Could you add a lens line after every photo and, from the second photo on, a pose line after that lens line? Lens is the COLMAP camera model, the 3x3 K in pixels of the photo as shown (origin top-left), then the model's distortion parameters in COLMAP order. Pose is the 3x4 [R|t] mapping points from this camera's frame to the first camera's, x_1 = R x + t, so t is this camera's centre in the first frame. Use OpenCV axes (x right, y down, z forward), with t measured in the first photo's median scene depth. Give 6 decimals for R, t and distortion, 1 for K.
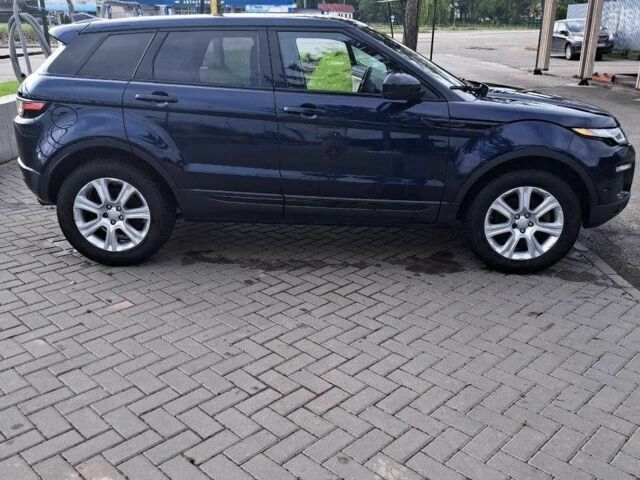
lens RADIAL K [[578.9, 0, 320.0], [0, 578.9, 240.0], [0, 0, 1]] dist [0.200336, -0.353764]
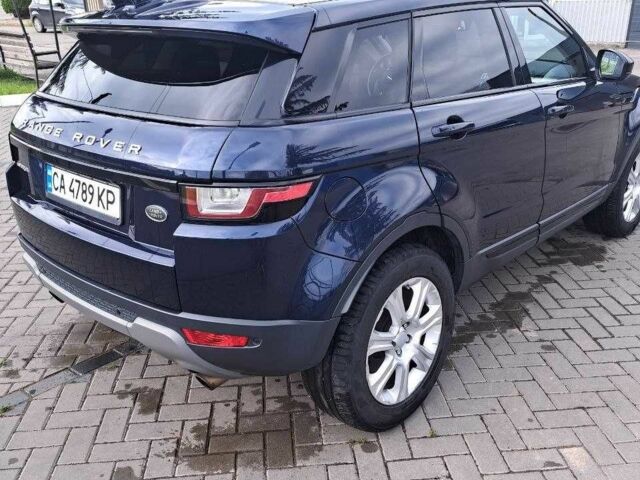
lens RADIAL K [[578.9, 0, 320.0], [0, 578.9, 240.0], [0, 0, 1]] dist [0.200336, -0.353764]
pose [[0.648221, -0.300356, 0.699711, -0.778065], [0.269590, 0.949923, 0.158010, -0.252253], [-0.712131, 0.086210, 0.696733, 0.631254]]
